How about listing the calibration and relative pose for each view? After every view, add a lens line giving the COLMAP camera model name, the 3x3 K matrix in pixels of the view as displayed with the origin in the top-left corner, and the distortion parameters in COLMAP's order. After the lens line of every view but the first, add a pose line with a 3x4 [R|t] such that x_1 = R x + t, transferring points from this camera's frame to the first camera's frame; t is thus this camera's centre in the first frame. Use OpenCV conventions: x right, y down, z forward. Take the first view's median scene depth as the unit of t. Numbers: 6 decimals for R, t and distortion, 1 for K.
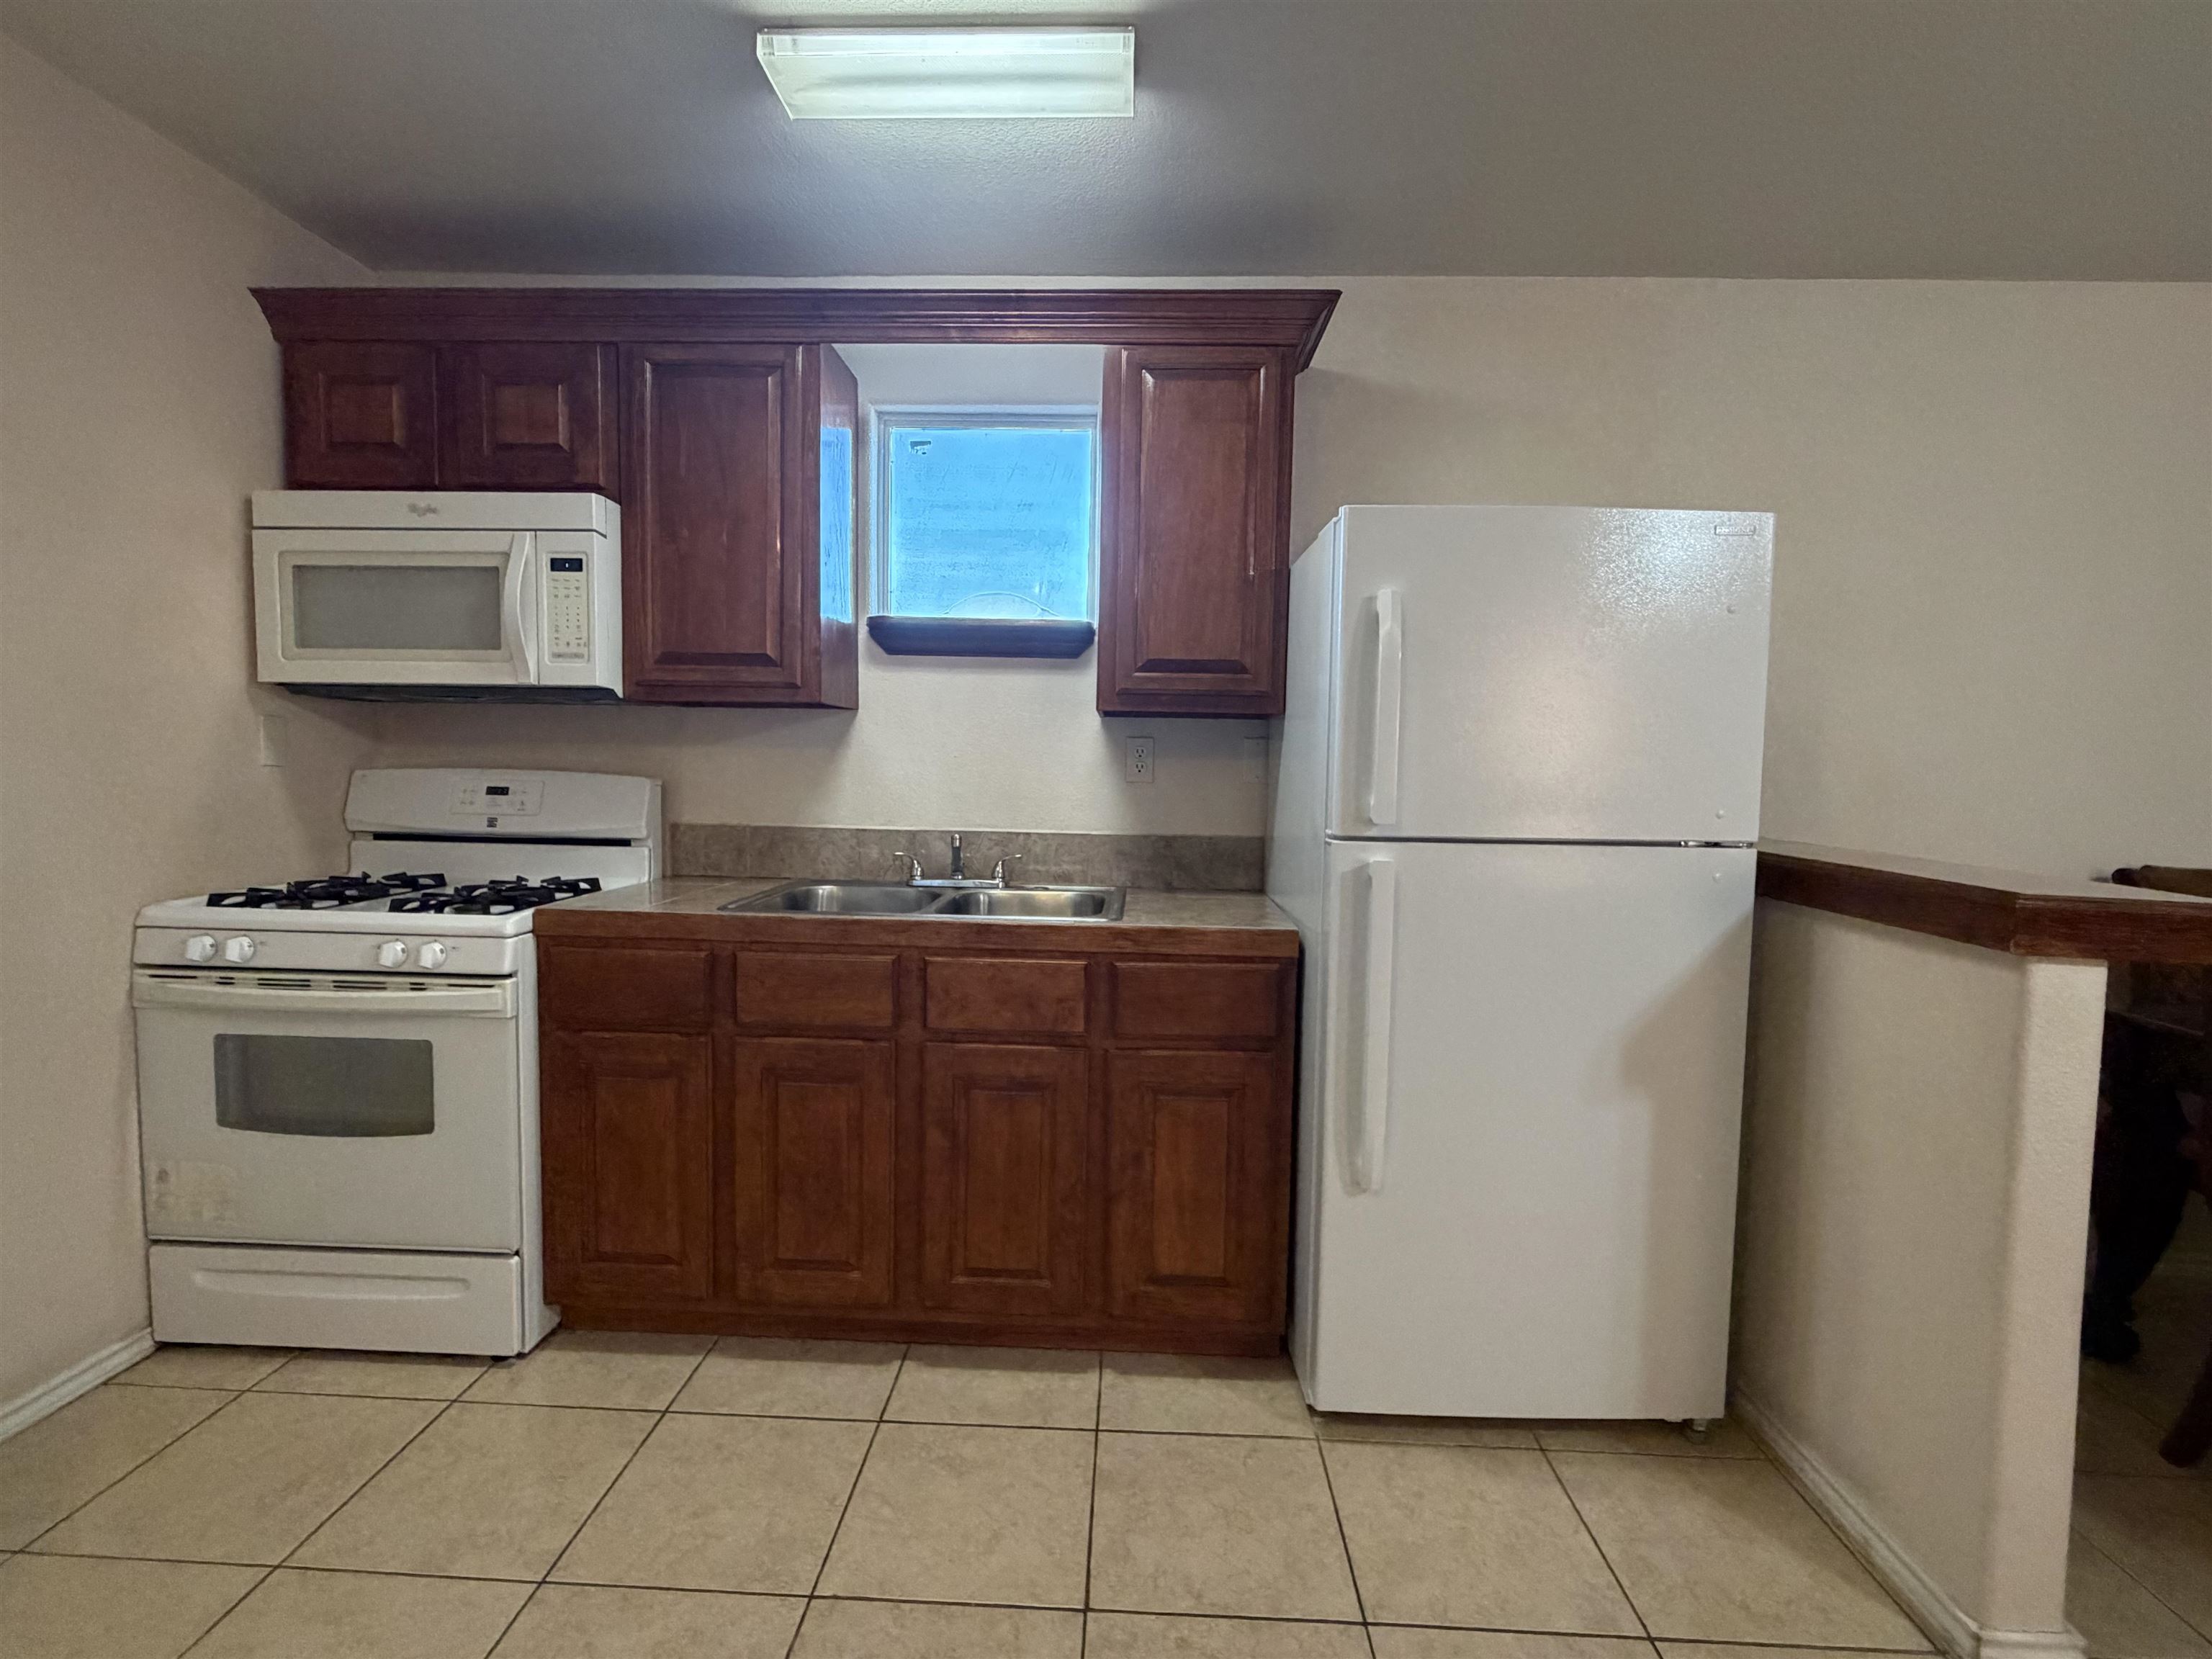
lens RADIAL K [[1030.5, 0, 1097.0], [0, 1030.5, 831.0], [0, 0, 1]] dist [0.003288, -0.001218]
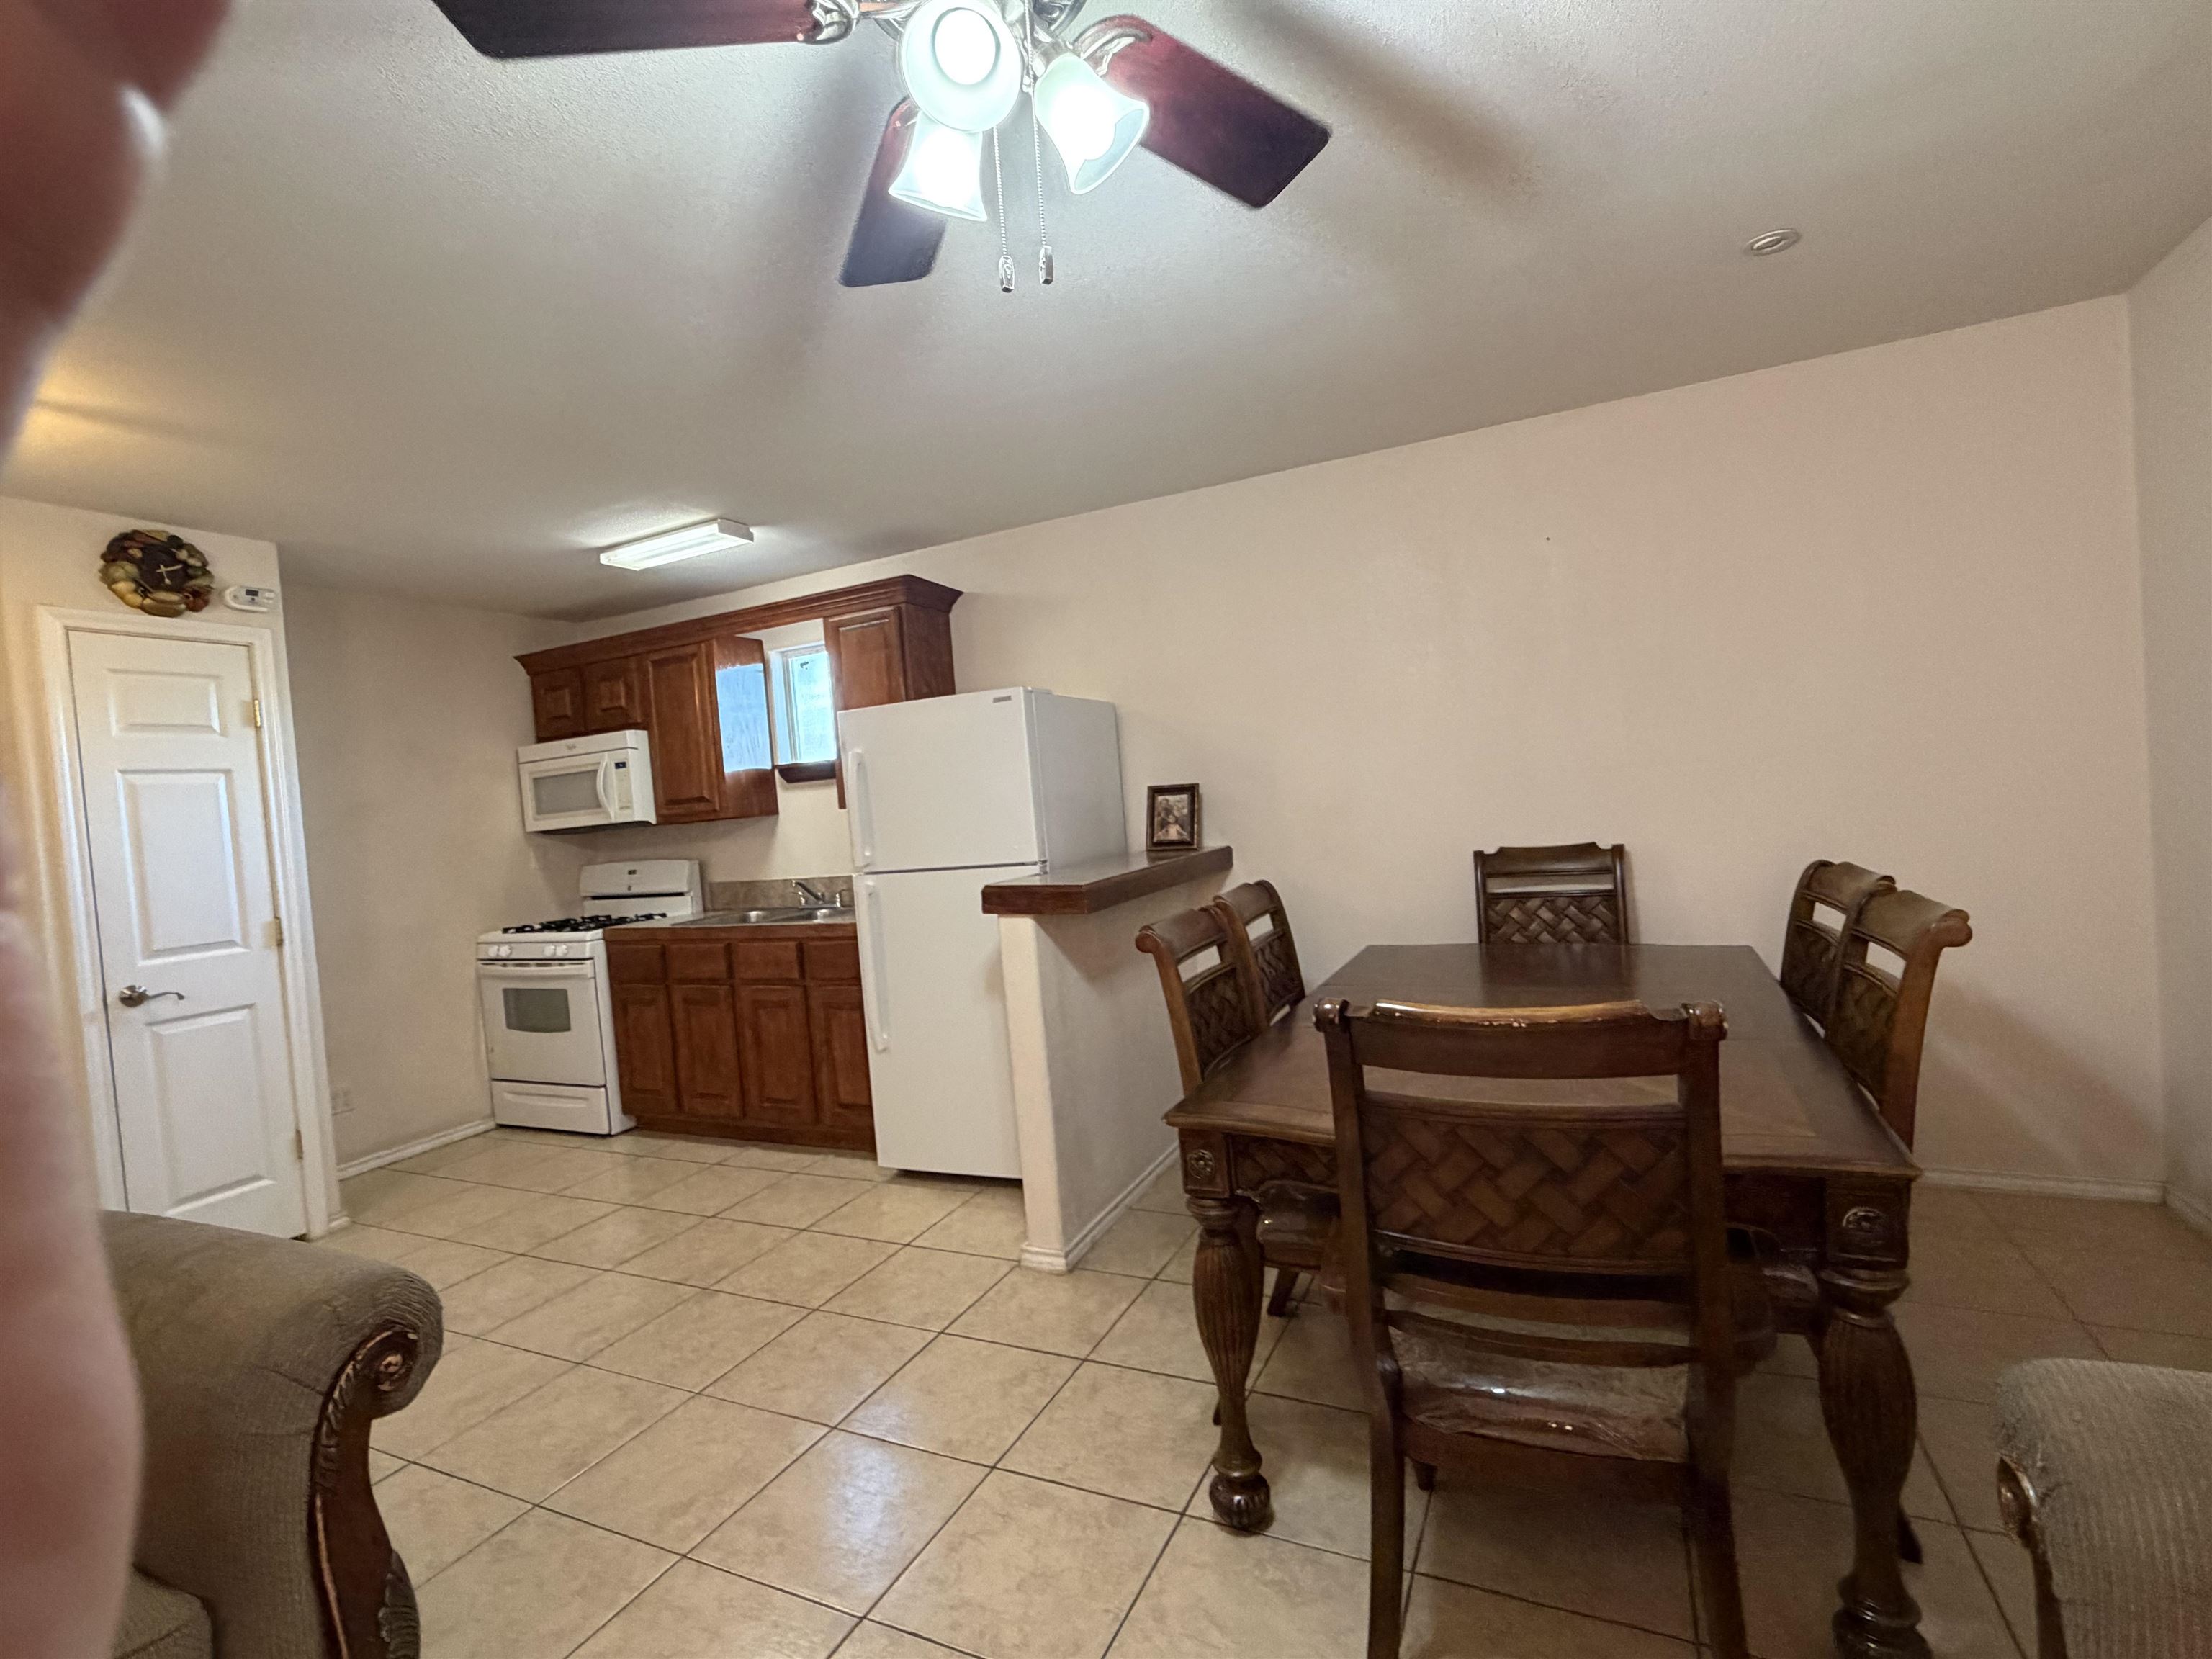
lens RADIAL K [[1030.5, 0, 1111.1], [0, 1030.5, 834.1], [0, 0, 1]] dist [0.003288, -0.001218]
pose [[0.912058, -0.081057, -0.401971, 1.316289], [0.072767, 0.996703, -0.035880, 0.032727], [0.403554, 0.003474, 0.914949, -0.556936]]
